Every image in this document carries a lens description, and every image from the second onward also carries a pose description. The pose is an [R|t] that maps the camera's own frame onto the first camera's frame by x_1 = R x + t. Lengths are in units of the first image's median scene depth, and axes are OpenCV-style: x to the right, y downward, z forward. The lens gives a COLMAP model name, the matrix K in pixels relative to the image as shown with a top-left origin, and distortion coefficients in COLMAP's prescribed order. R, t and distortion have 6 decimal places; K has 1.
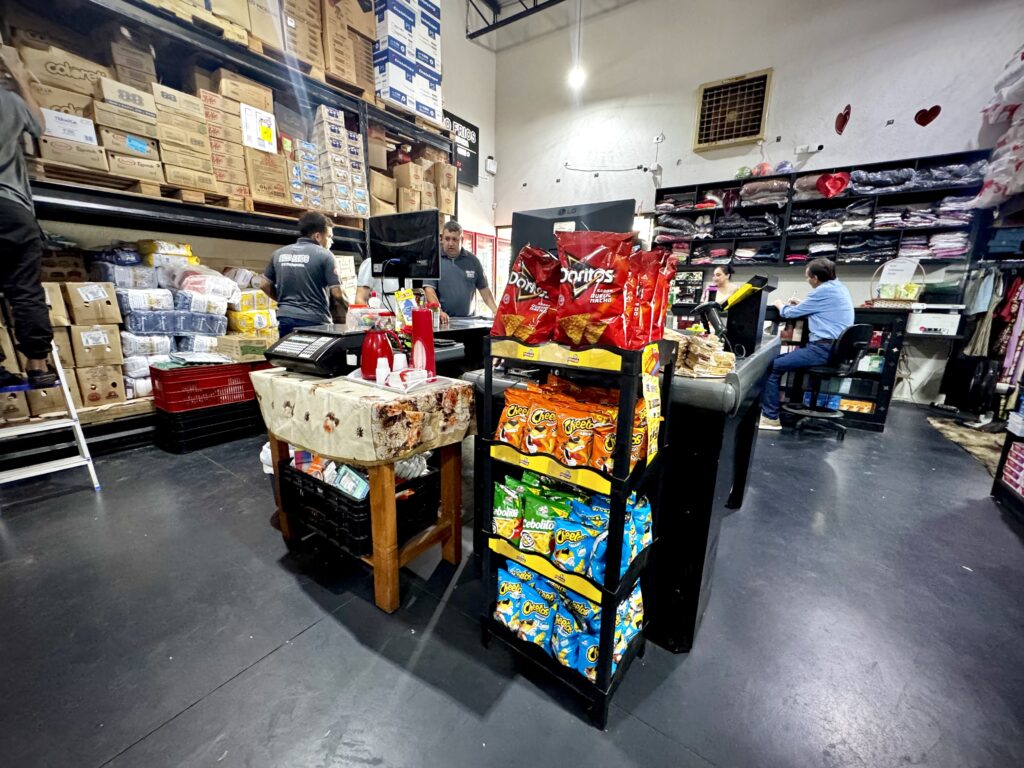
lens RADIAL K [[408.8, 0, 515.2], [0, 408.8, 387.4], [0, 0, 1]] dist [-0.002421, 0.000683]
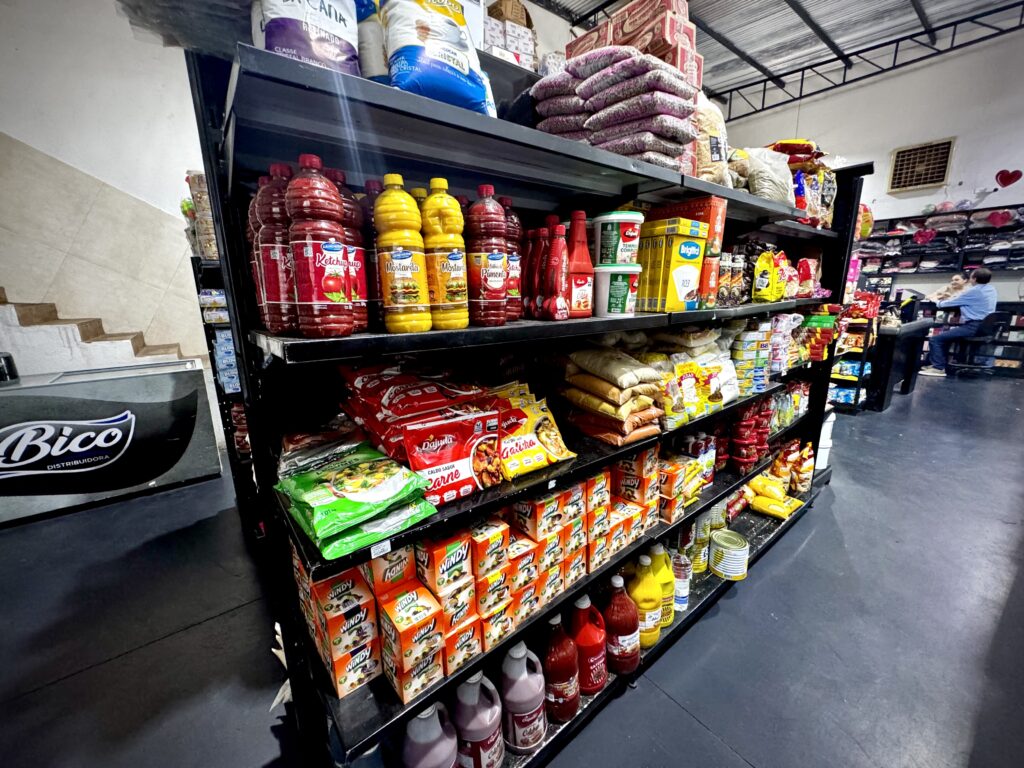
lens RADIAL K [[408.8, 0, 516.8], [0, 408.8, 385.1], [0, 0, 1]] dist [-0.002421, 0.000683]
pose [[0.952662, 0.032050, -0.302338, -0.385260], [-0.032124, 0.999473, 0.004731, 0.141142], [0.302330, 0.005205, 0.953189, -0.839872]]
